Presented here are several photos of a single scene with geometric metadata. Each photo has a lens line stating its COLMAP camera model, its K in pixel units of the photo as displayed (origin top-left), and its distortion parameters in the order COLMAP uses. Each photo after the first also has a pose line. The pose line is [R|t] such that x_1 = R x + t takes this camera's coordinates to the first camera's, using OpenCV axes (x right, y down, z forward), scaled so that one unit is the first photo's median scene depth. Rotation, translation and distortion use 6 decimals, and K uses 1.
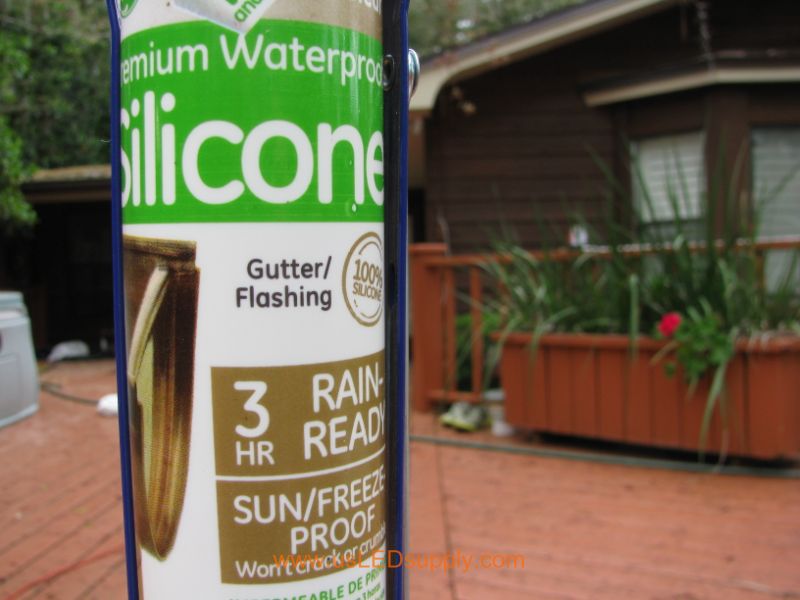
lens RADIAL K [[859.8, 0, 401.2], [0, 859.8, 294.0], [0, 0, 1]] dist [-0.168217, 0.000000]
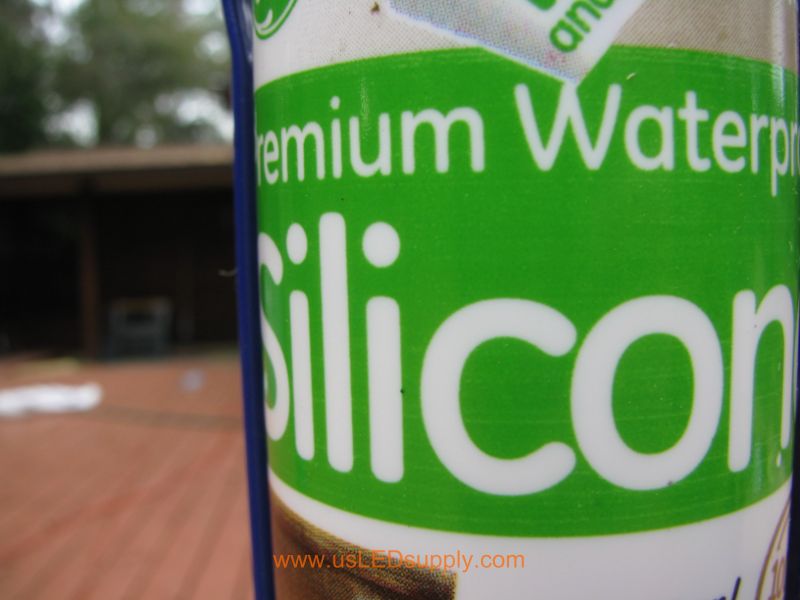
lens RADIAL K [[859.8, 0, 399.3], [0, 859.8, 307.9], [0, 0, 1]] dist [-0.168217, 0.000000]
pose [[0.993842, -0.002961, -0.110765, -0.221583], [0.005262, 0.999776, 0.020480, -0.205923], [0.110680, -0.020936, 0.993636, 0.574841]]
